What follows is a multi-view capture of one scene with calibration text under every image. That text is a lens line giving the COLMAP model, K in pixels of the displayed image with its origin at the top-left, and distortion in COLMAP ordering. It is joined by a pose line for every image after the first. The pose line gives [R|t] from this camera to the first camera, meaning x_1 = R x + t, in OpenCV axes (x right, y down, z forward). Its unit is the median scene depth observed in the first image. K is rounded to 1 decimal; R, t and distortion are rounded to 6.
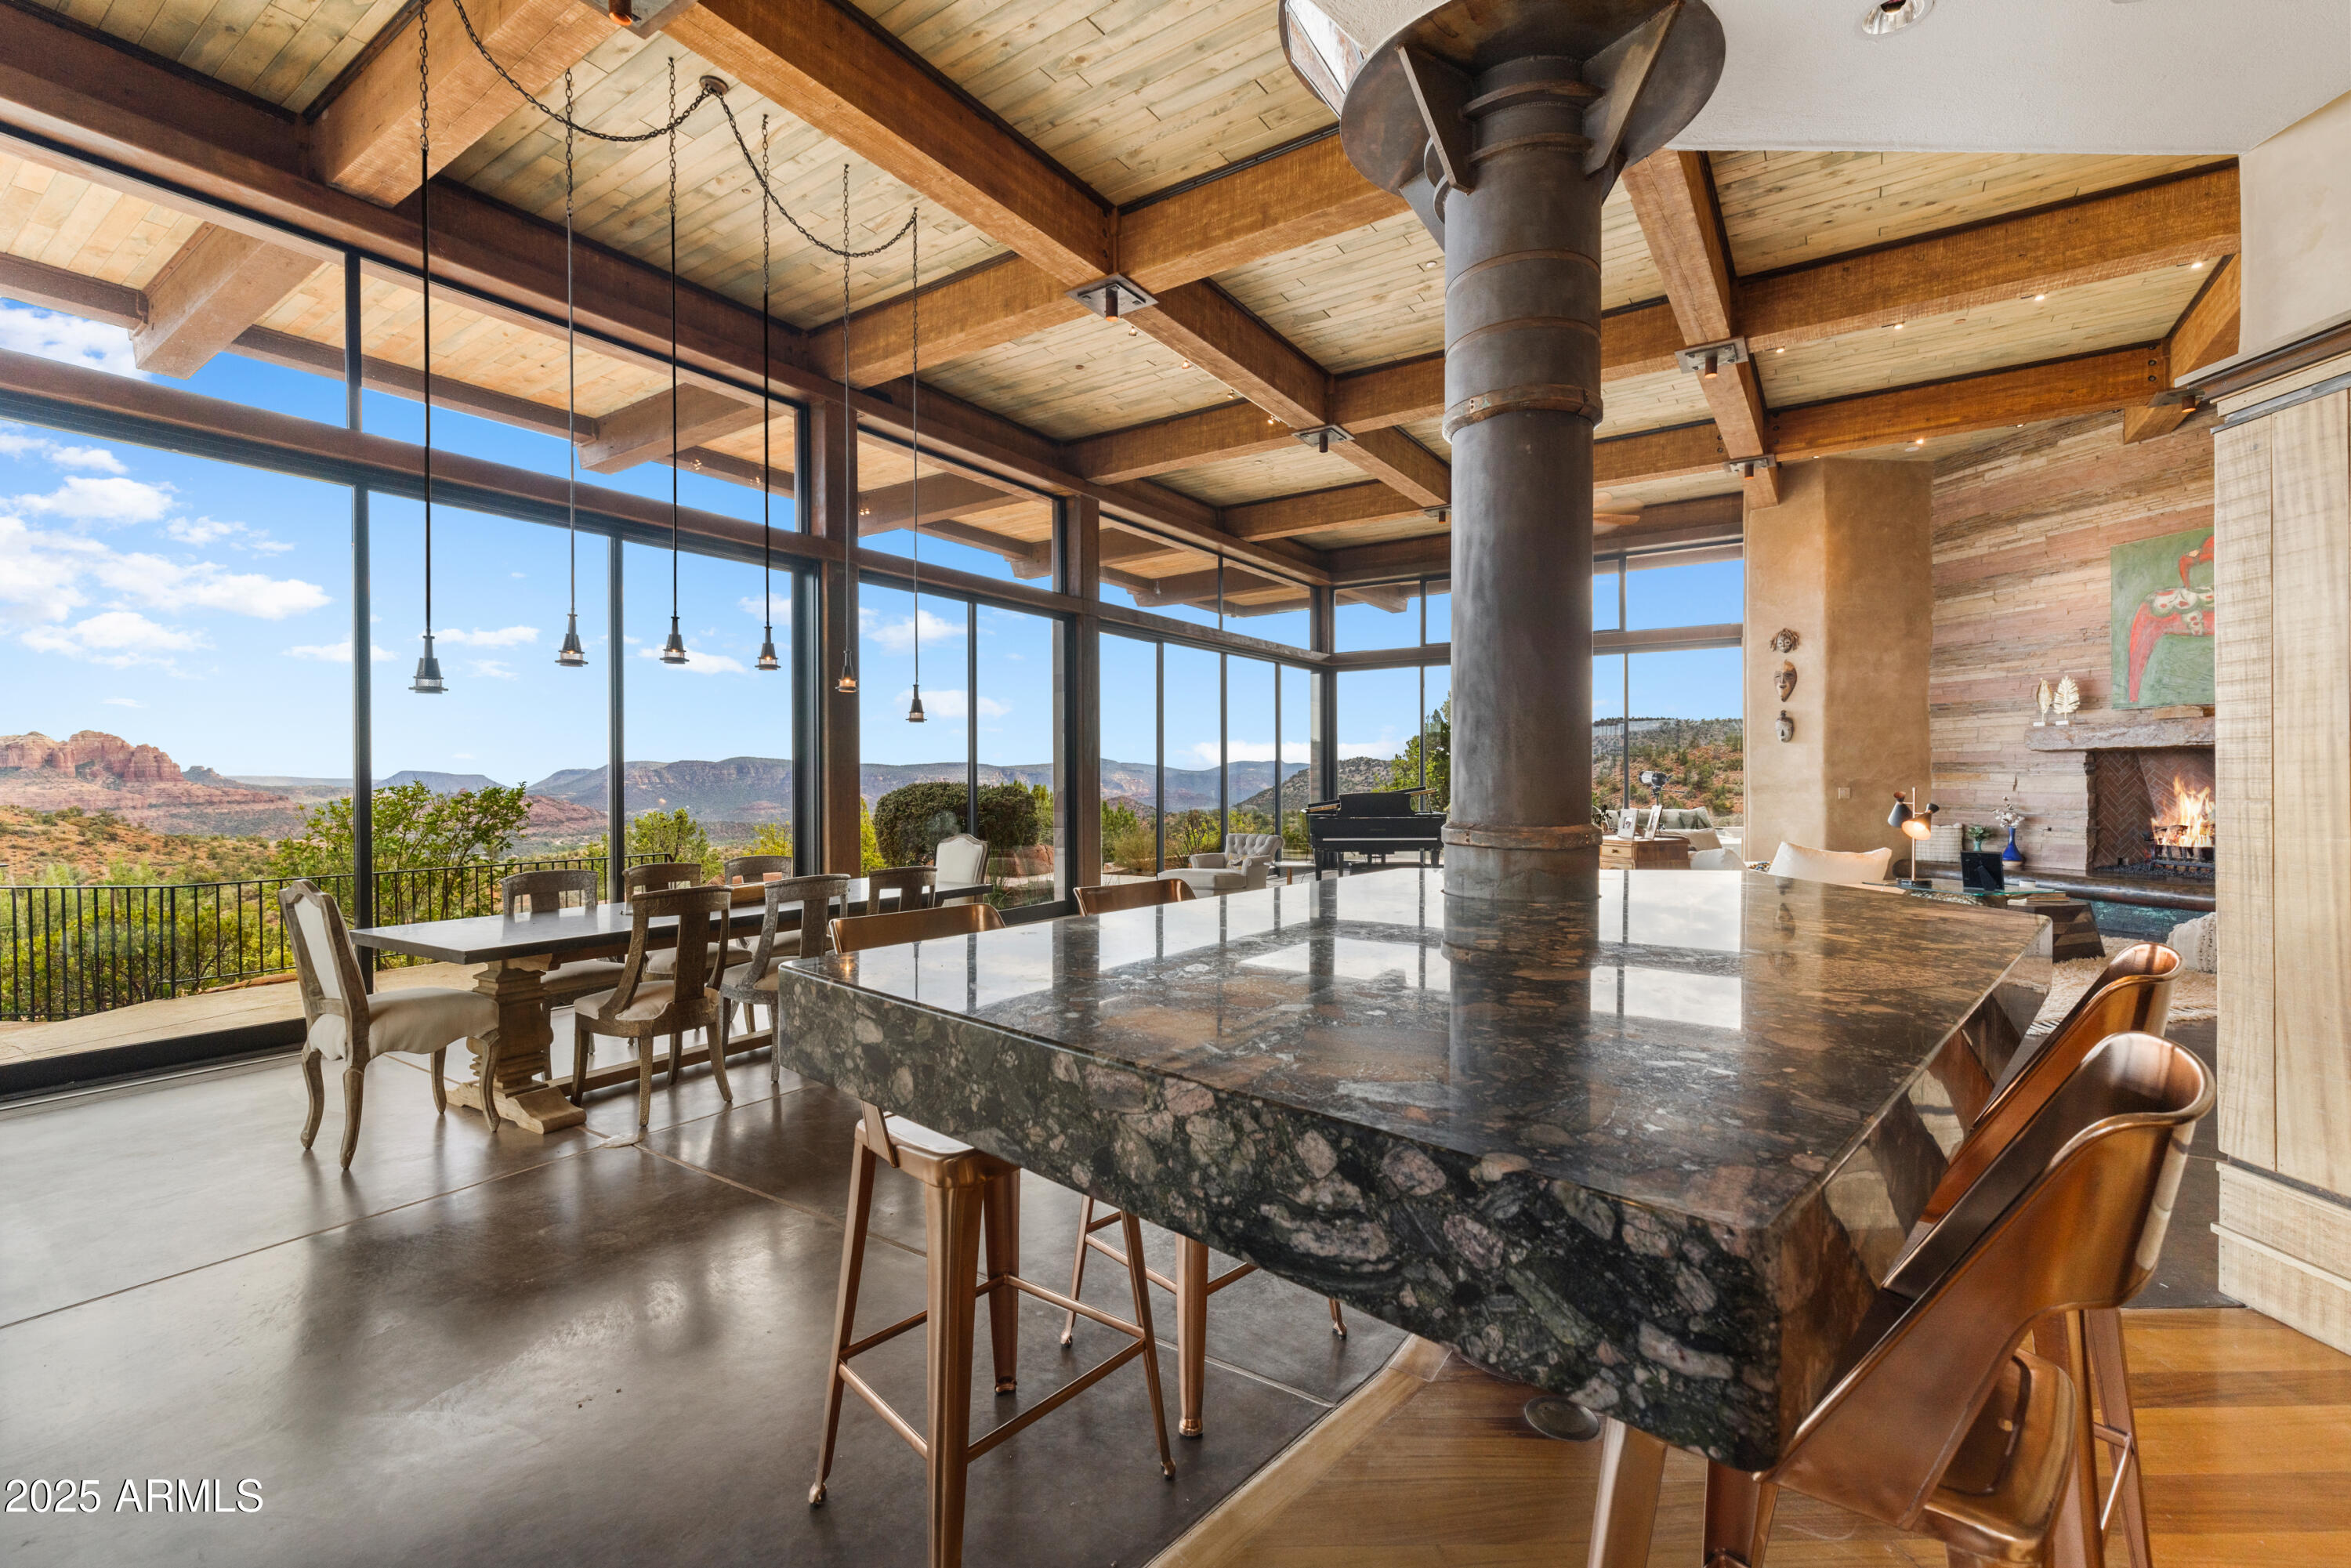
lens RADIAL K [[1016.0, 0, 1188.9], [0, 1016.0, 784.2], [0, 0, 1]] dist [0.002192, 0.001133]
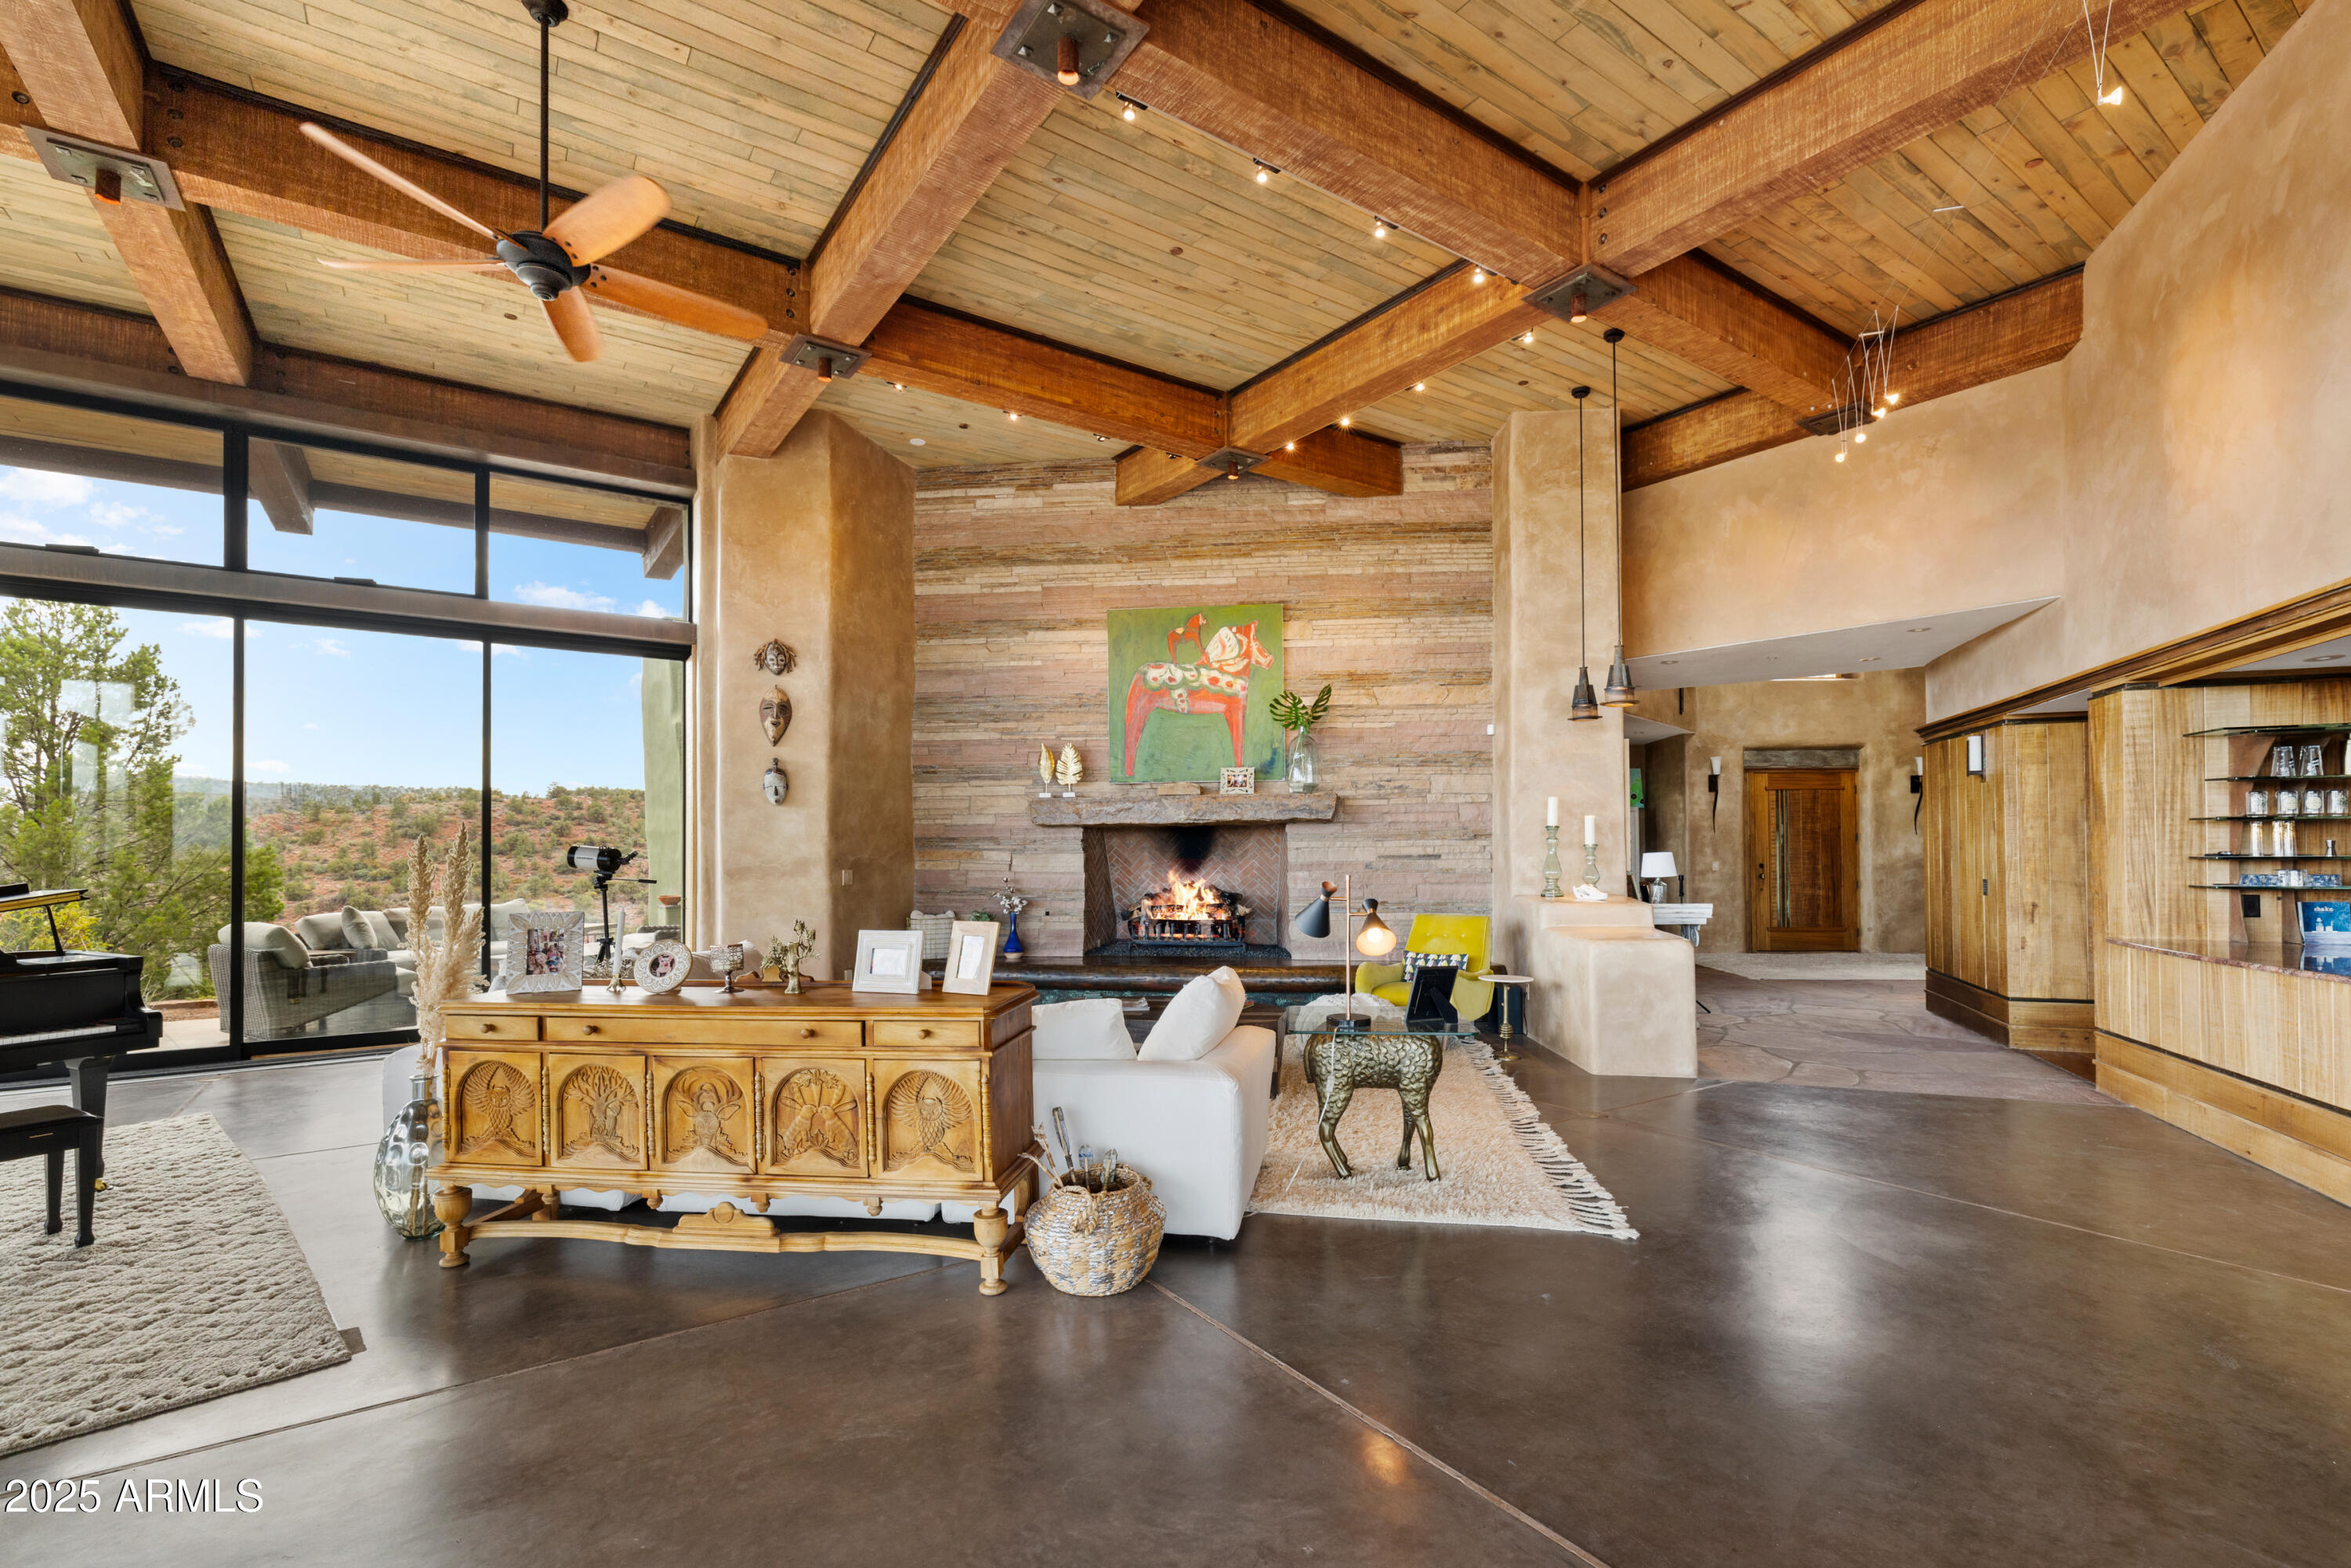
lens RADIAL K [[1044.5, 0, 1184.8], [0, 1044.5, 836.7], [0, 0, 1]] dist [-0.000761, 0.000301]
pose [[0.366719, 0.013194, 0.930238, 0.035025], [0.006120, 0.999844, -0.016594, -0.006960], [-0.930312, 0.011778, 0.366580, 0.537203]]
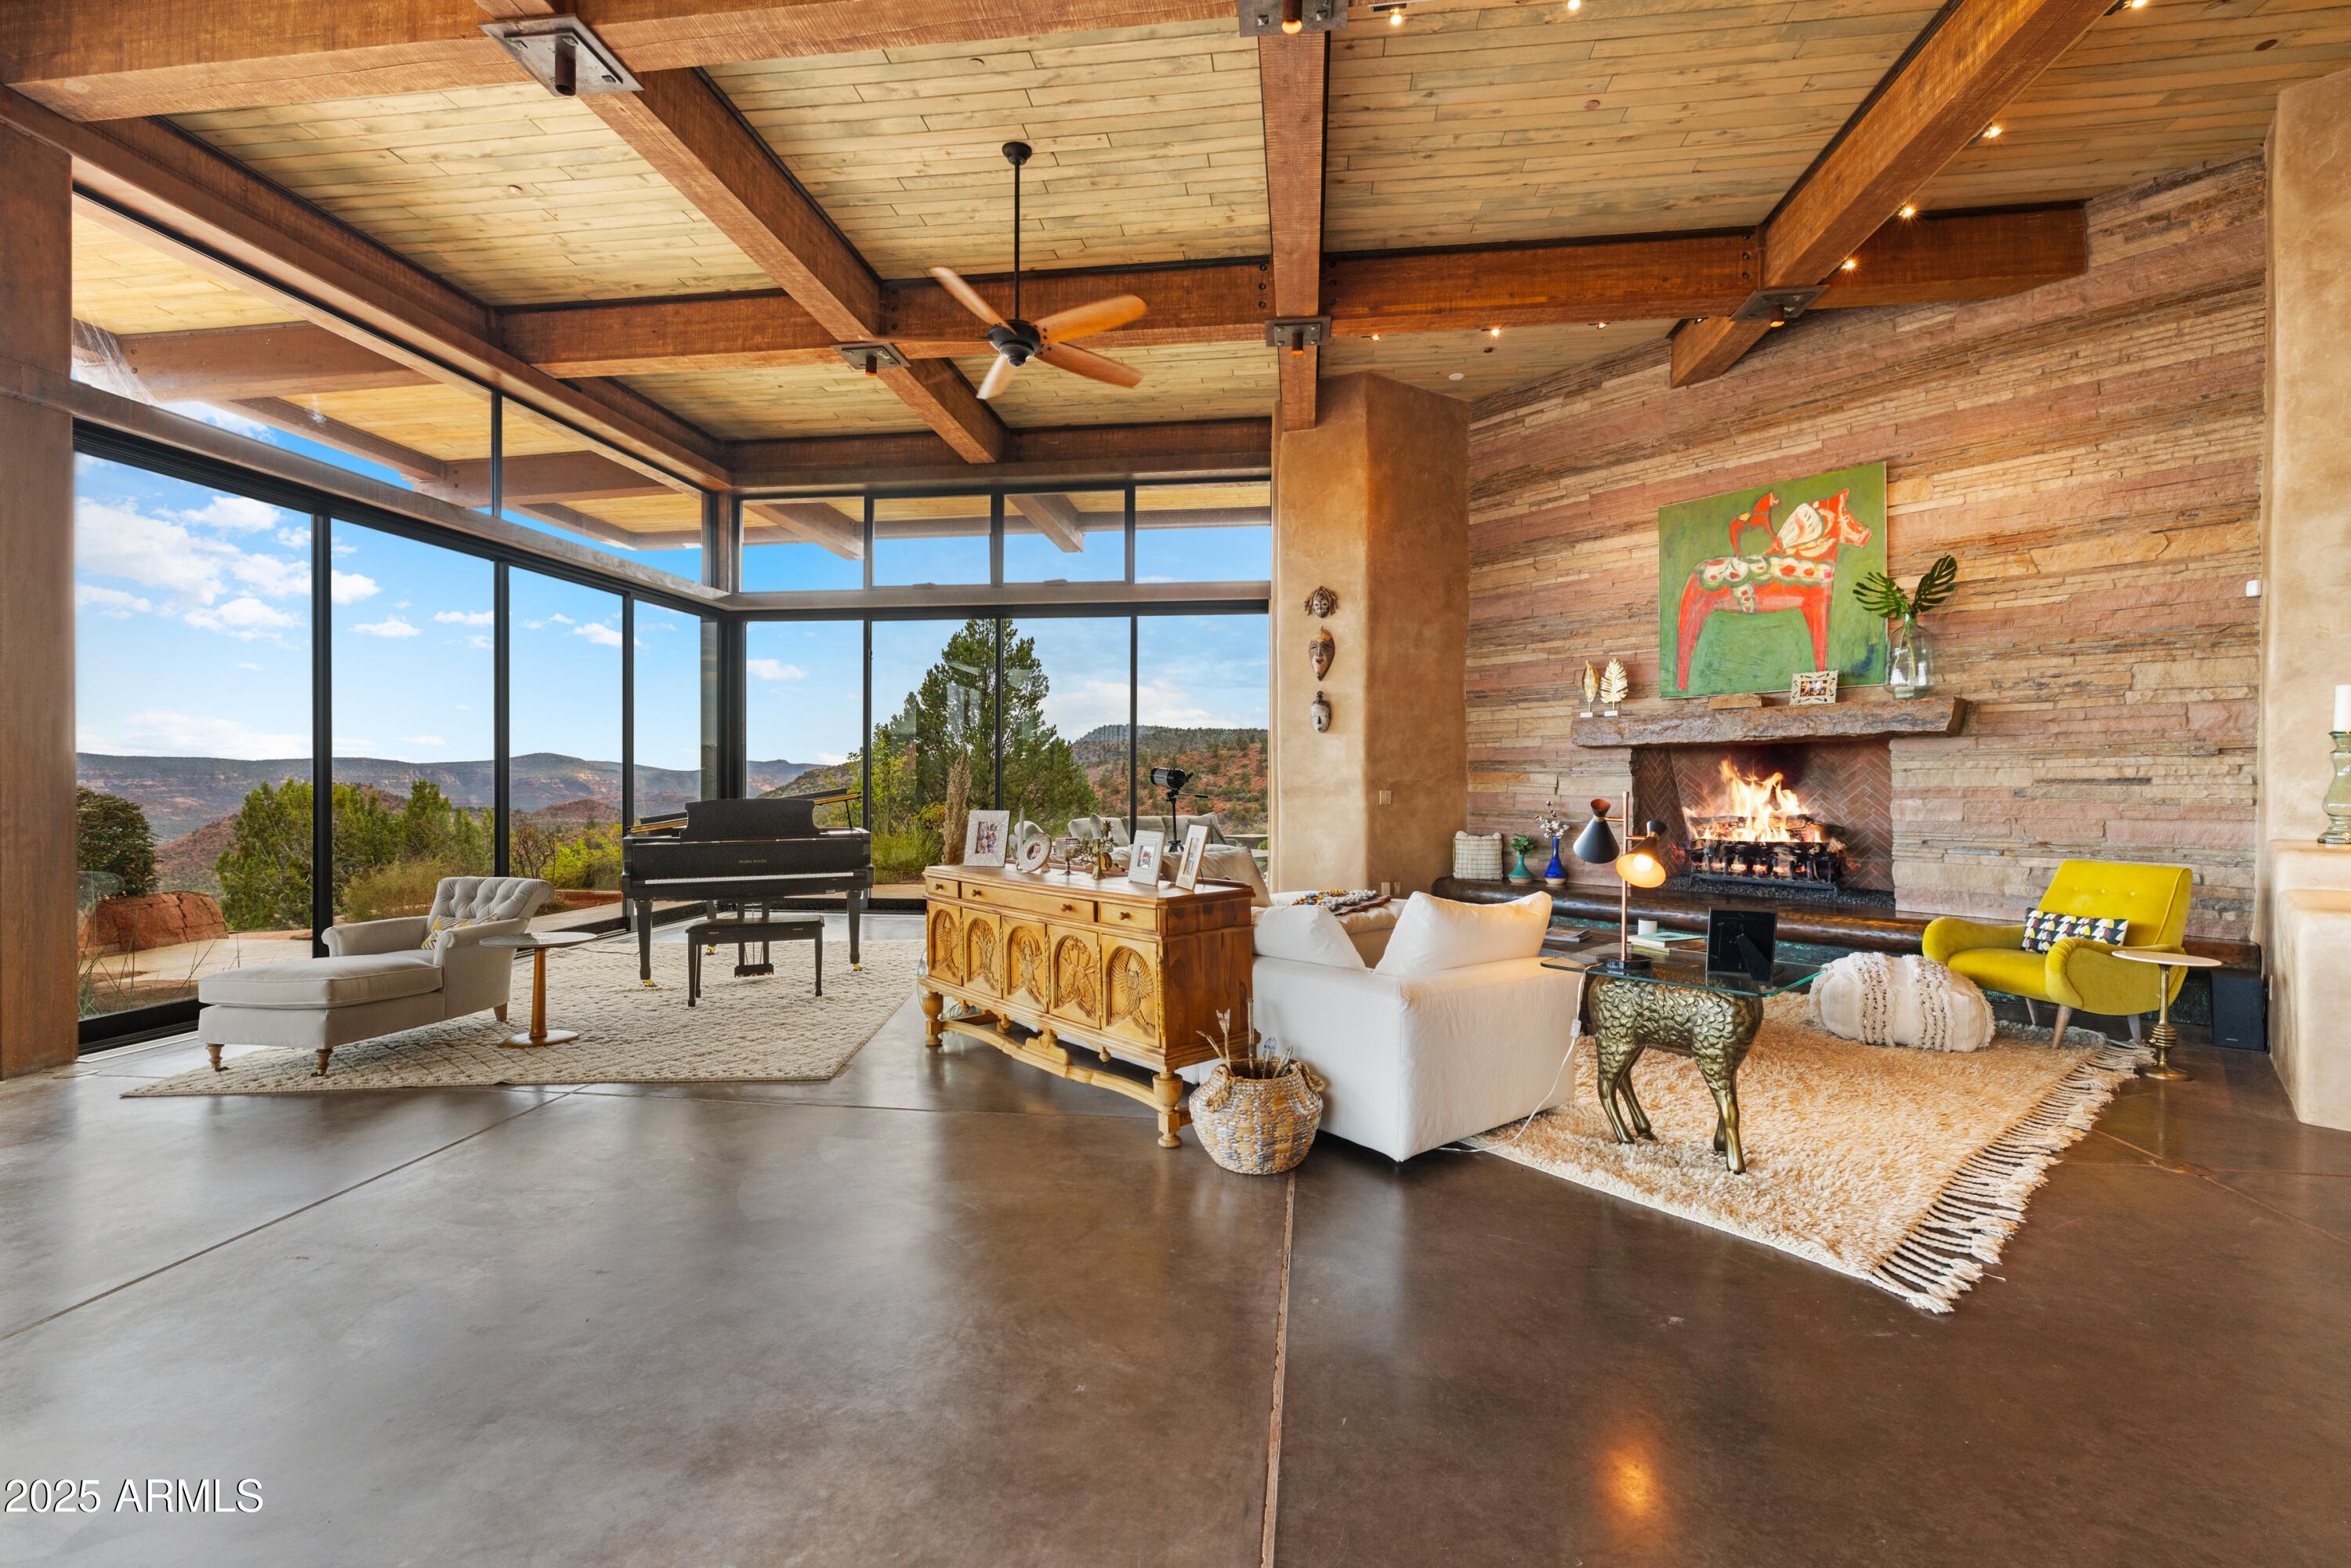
lens RADIAL K [[1016.0, 0, 1188.9], [0, 1016.0, 784.2], [0, 0, 1]] dist [0.002192, 0.001133]
pose [[0.892870, 0.002245, 0.450309, 0.158924], [-0.001825, 0.999997, -0.001367, 0.000047], [-0.450311, 0.000398, 0.892872, 0.385728]]
